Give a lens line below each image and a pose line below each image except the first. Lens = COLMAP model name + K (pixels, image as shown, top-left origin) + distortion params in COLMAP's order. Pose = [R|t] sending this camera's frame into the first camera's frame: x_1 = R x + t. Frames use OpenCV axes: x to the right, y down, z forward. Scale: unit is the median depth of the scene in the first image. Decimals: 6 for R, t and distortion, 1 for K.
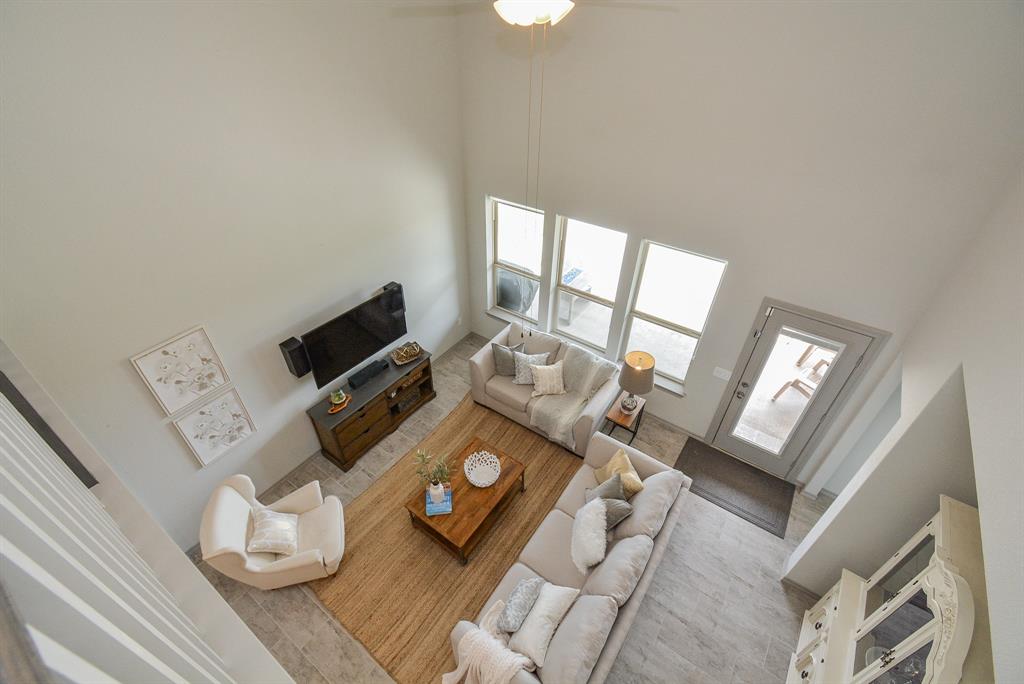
lens RADIAL K [[455.7, 0, 498.5], [0, 455.7, 333.0], [0, 0, 1]] dist [0.008734, -0.007277]
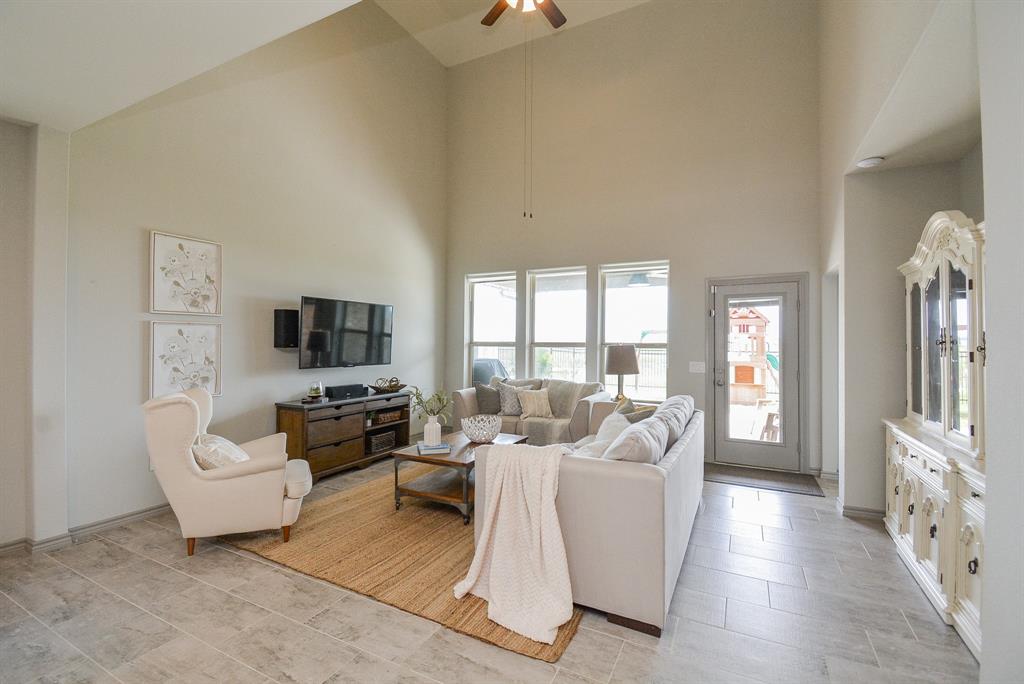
lens RADIAL K [[455.7, 0, 499.0], [0, 455.7, 332.7], [0, 0, 1]] dist [0.008734, -0.007277]
pose [[0.990510, 0.016159, 0.136491, -0.132138], [0.073350, 0.777679, -0.624368, 0.749264], [-0.116235, 0.628454, 0.769113, 0.207400]]
